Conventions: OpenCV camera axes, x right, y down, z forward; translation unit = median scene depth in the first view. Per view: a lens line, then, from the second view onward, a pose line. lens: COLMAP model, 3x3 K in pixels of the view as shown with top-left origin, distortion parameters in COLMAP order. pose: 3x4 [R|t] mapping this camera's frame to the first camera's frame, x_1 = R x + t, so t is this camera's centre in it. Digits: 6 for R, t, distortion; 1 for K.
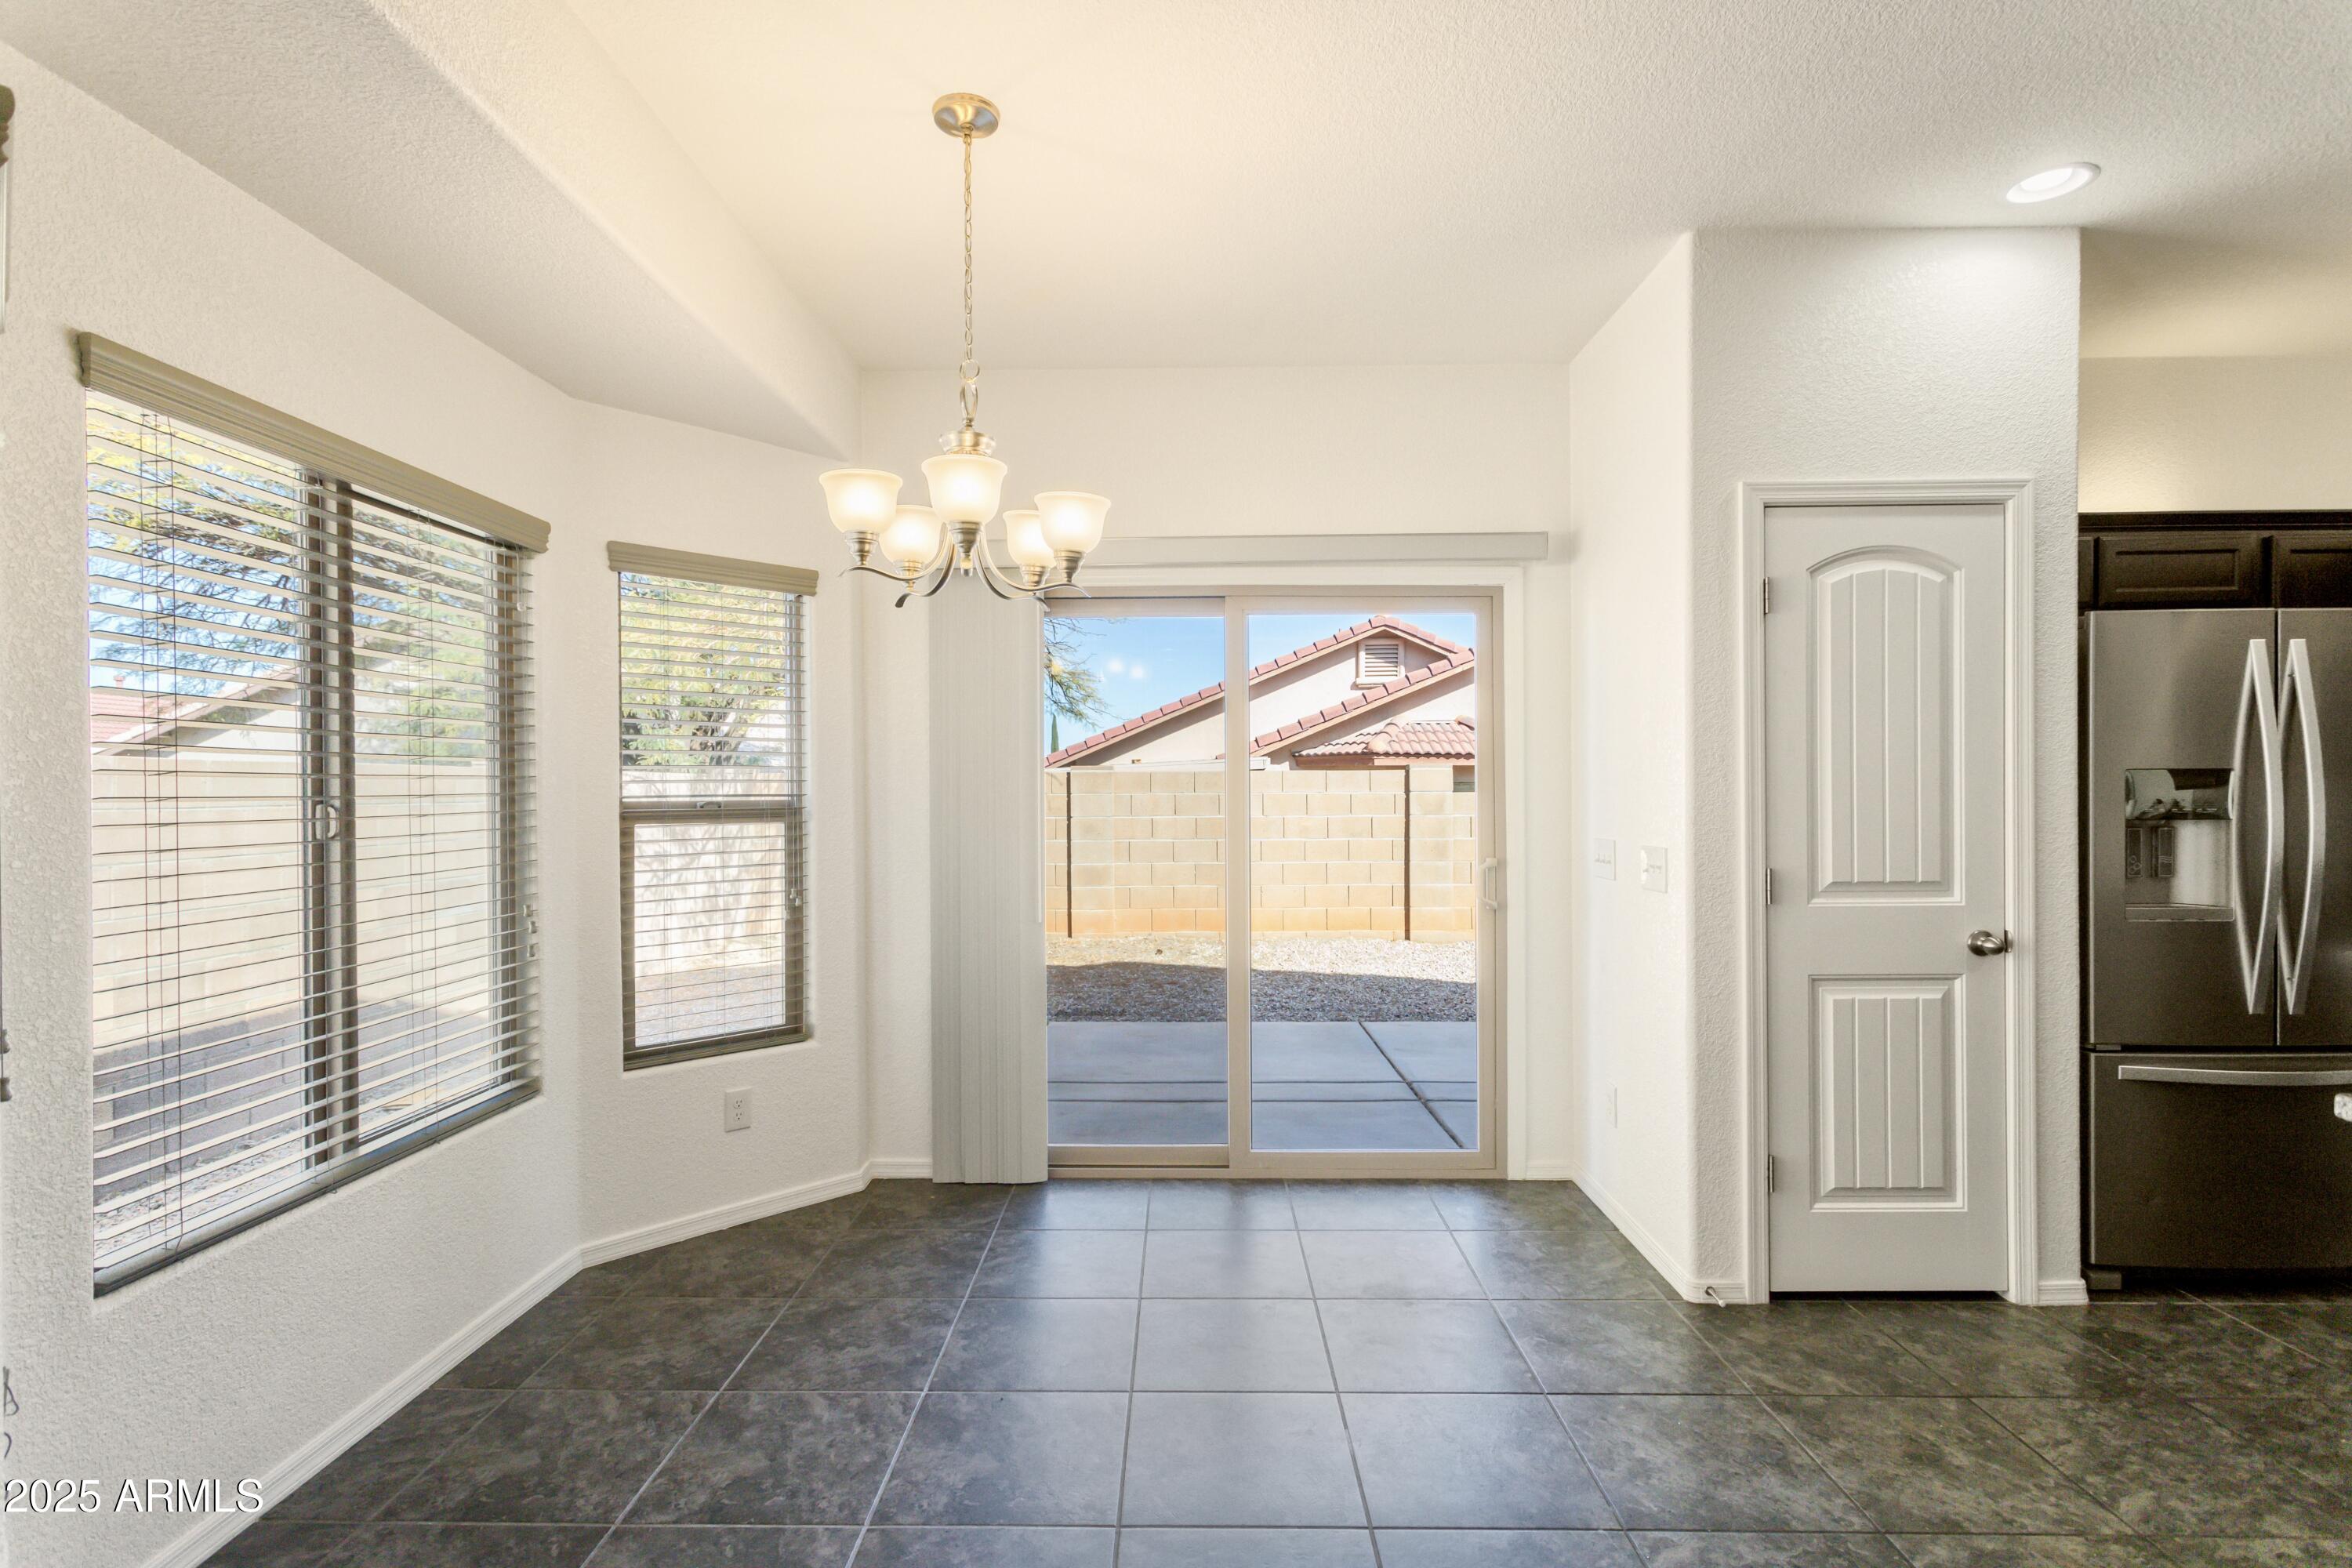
lens RADIAL K [[1123.5, 0, 1163.1], [0, 1123.5, 795.1], [0, 0, 1]] dist [0.000797, 0.000518]
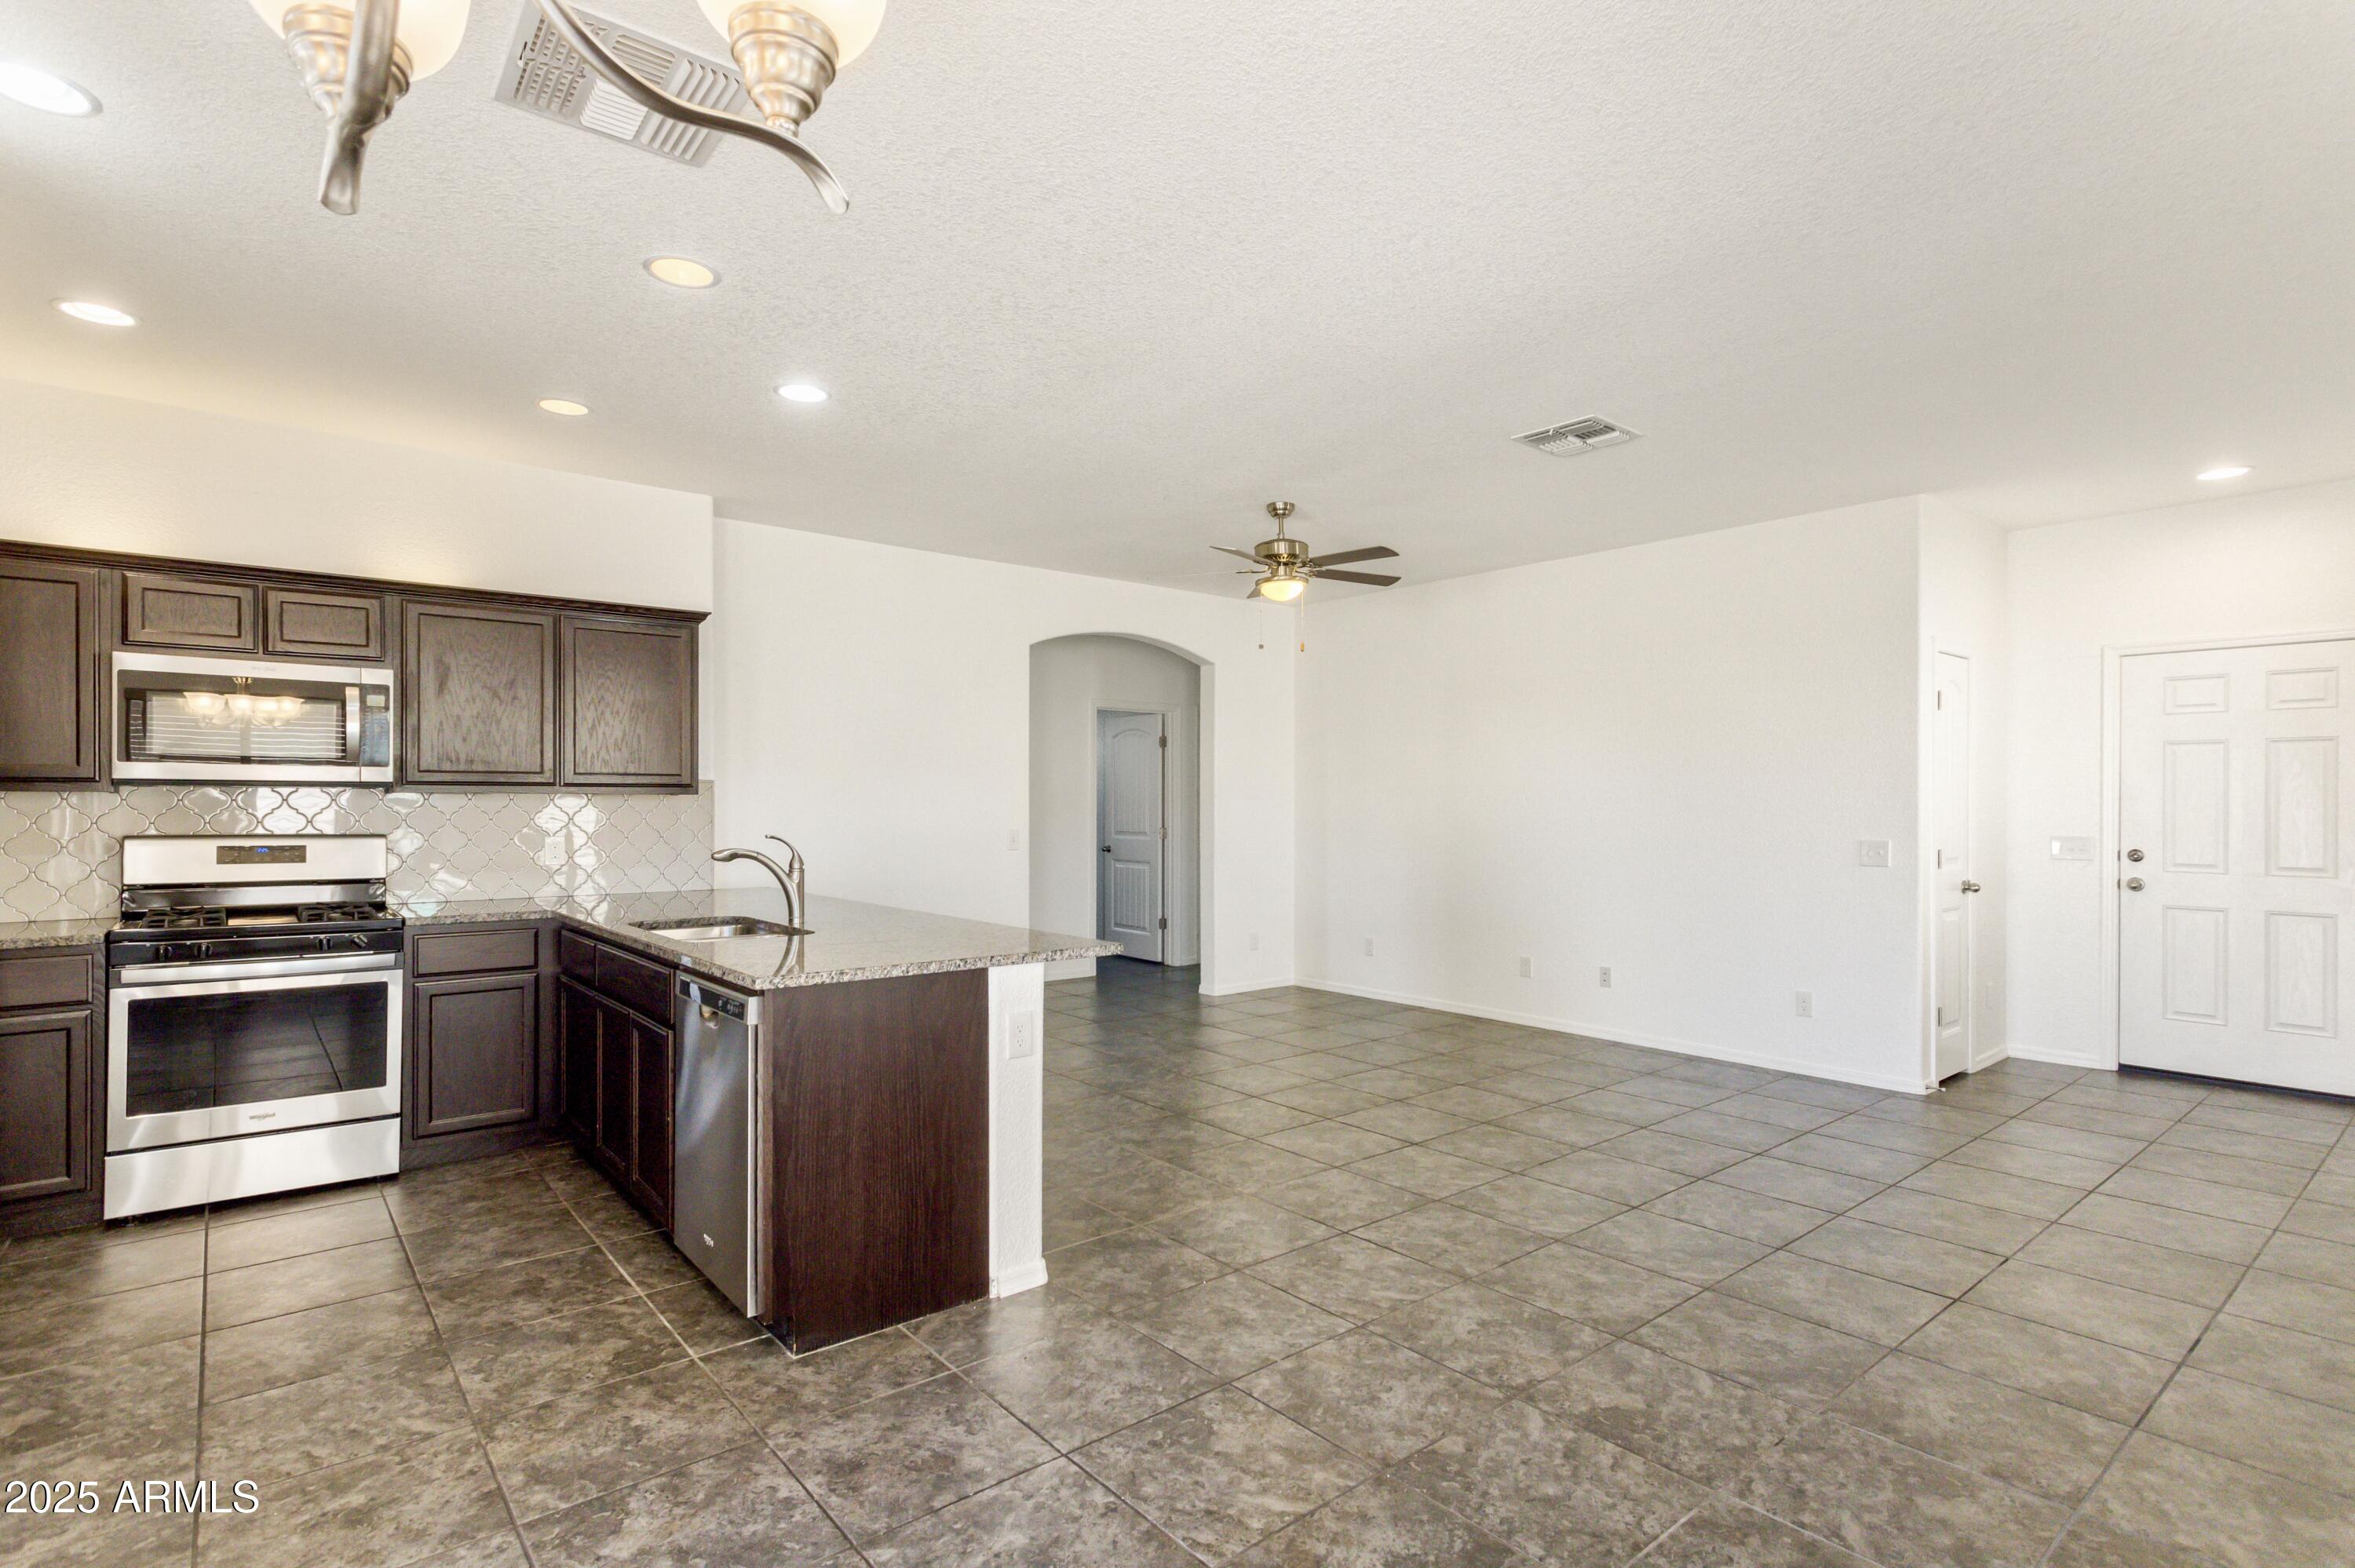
lens RADIAL K [[1152.8, 0, 1177.5], [0, 1152.8, 802.3], [0, 0, 1]] dist [0.004644, 0.000544]
pose [[-0.660592, 0.002896, 0.750739, -0.391913], [0.004763, 0.999989, 0.000333, -0.005592], [-0.750730, 0.003796, -0.660598, 0.863596]]
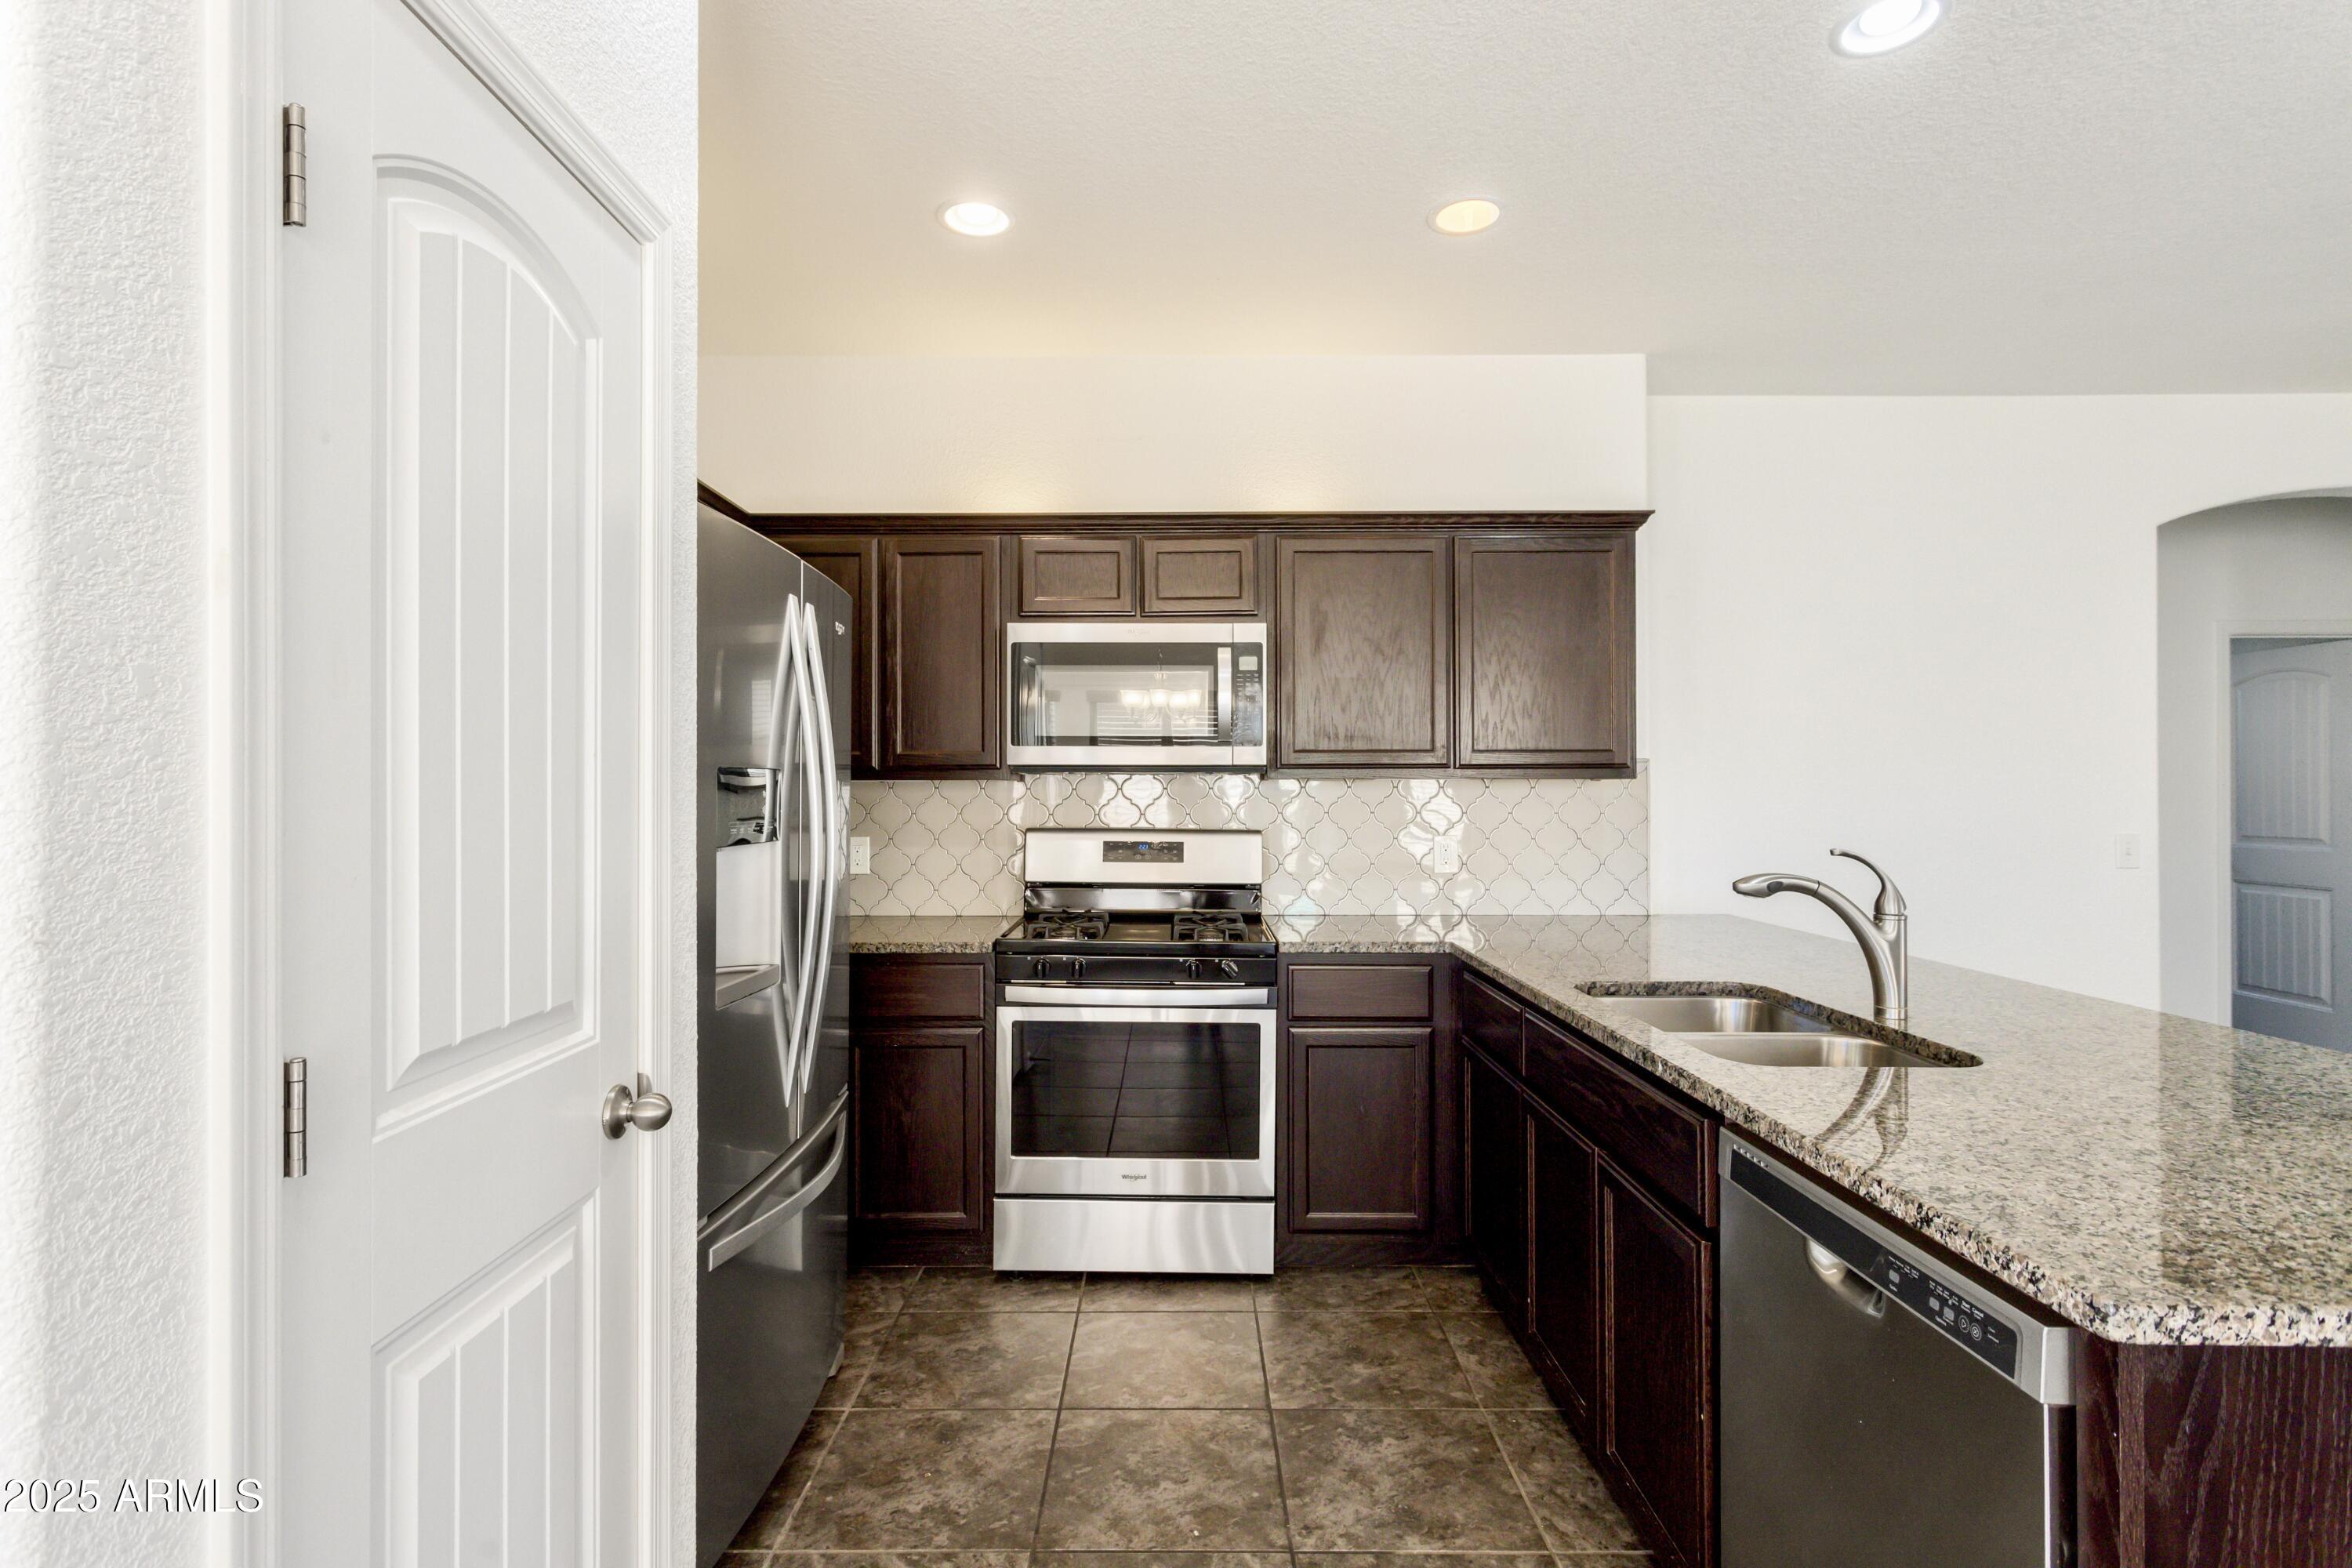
lens RADIAL K [[1143.4, 0, 1176.0], [0, 1143.4, 784.0], [0, 0, 1]] dist [0.004196, 0.000296]
pose [[-0.029691, 0.011246, 0.999496, 0.218391], [0.005998, 0.999921, -0.011073, -0.004579], [-0.999541, 0.005666, -0.029756, 0.767890]]
